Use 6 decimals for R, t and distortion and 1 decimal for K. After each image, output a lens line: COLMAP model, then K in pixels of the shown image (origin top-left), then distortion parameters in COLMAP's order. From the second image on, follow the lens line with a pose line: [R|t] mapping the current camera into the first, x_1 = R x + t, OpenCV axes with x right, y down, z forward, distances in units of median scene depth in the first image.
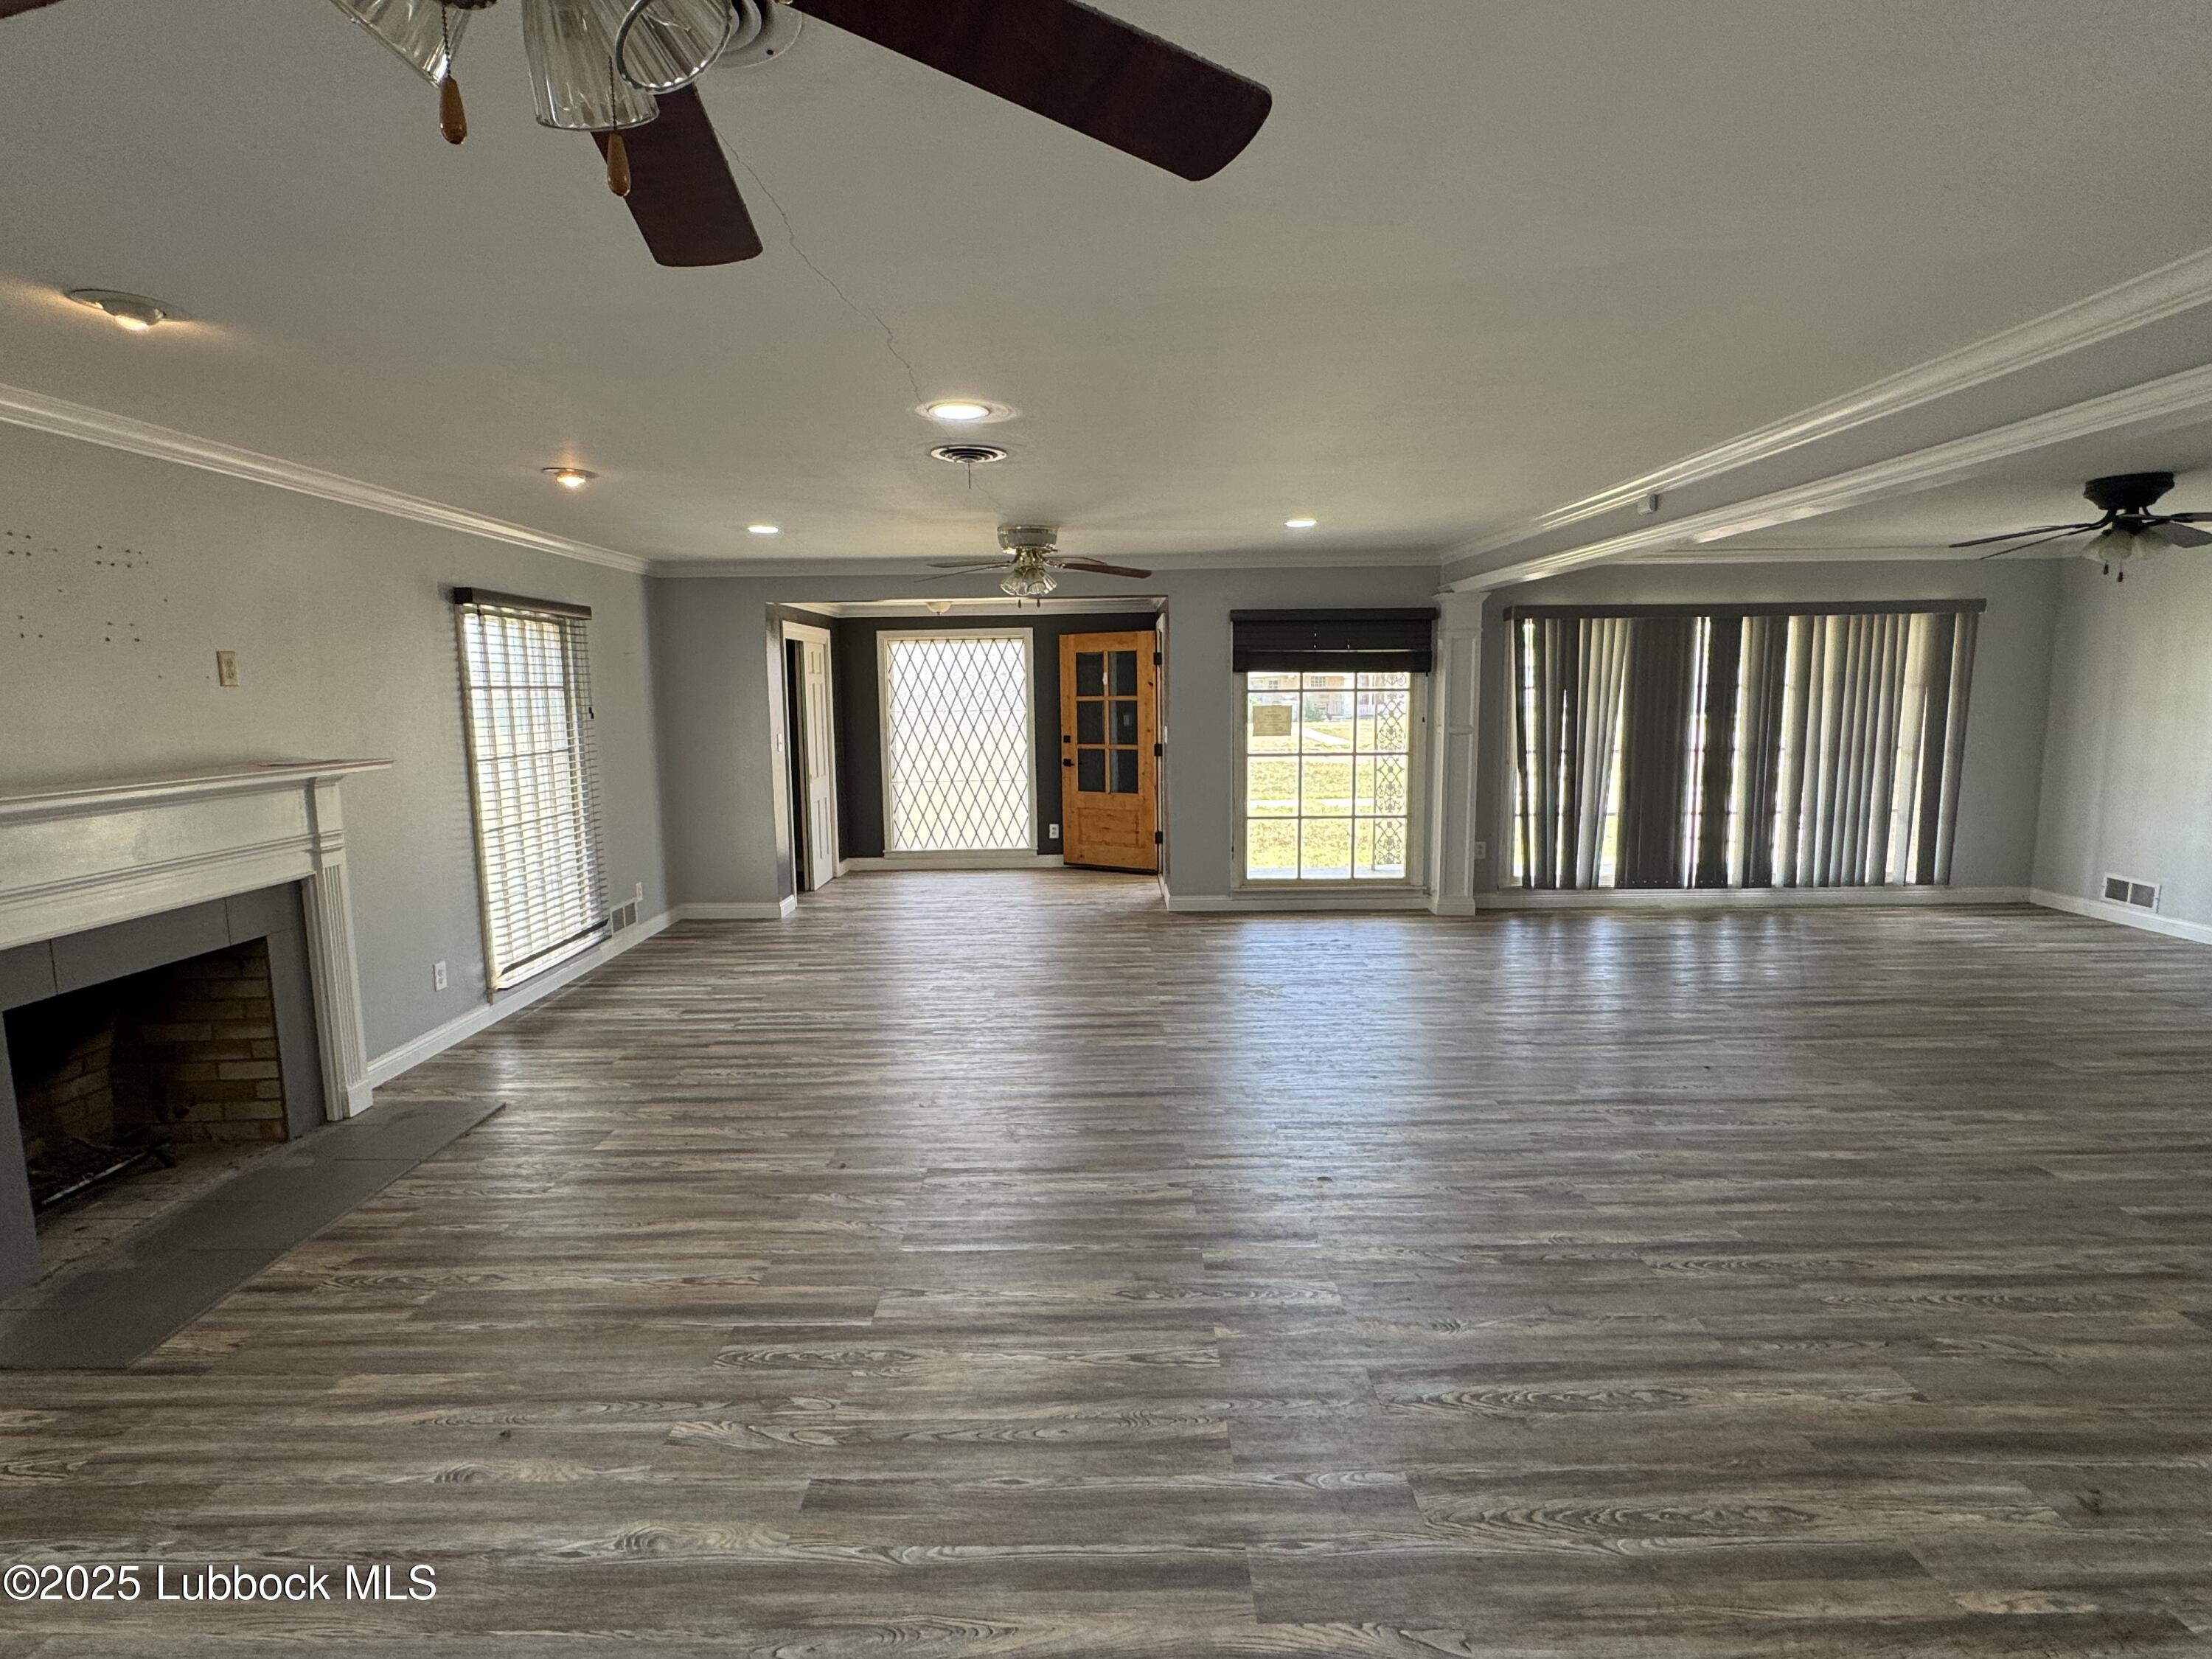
lens RADIAL K [[1078.6, 0, 1106.0], [0, 1078.6, 829.5], [0, 0, 1]] dist [-0.014807, 0.001165]
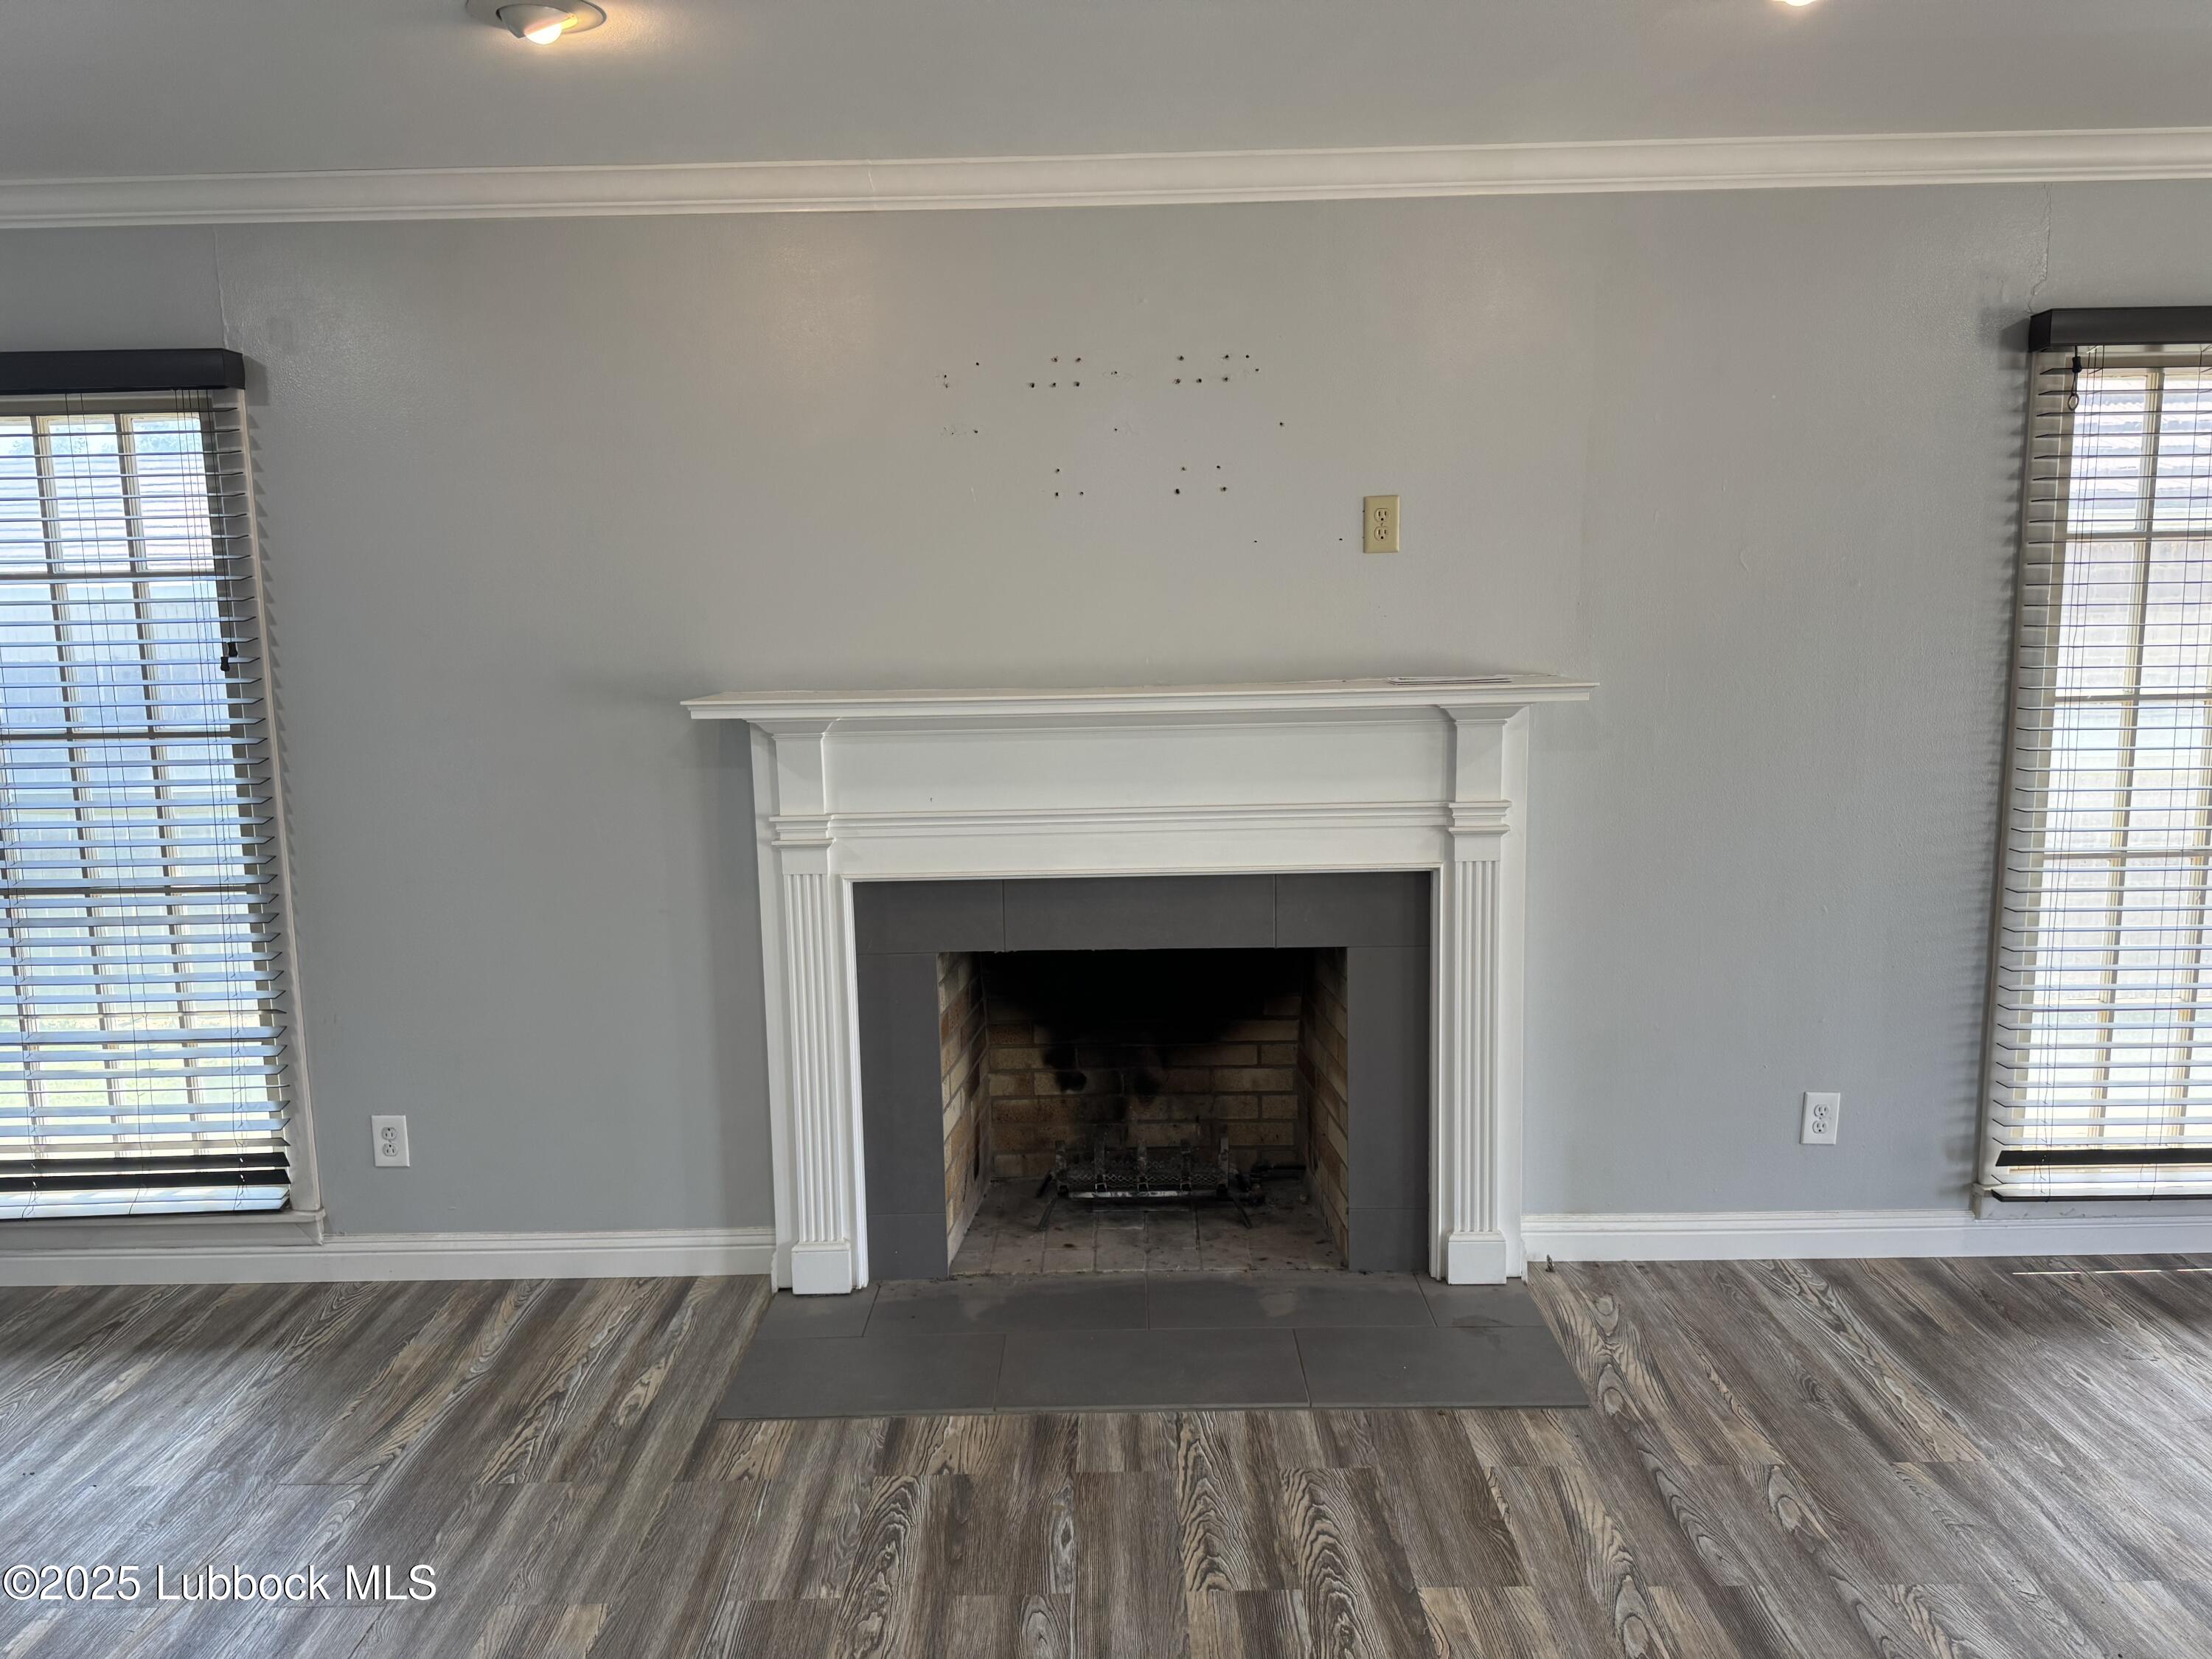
lens RADIAL K [[1581.1, 0, 1106.0], [0, 1581.1, 829.5], [0, 0, 1]] dist [0.095924, -0.153712]
pose [[-0.005448, 0.165877, -0.986131, 0.122622], [-0.107804, 0.980301, 0.165492, -0.102466], [0.994157, 0.107210, 0.012541, 0.778649]]
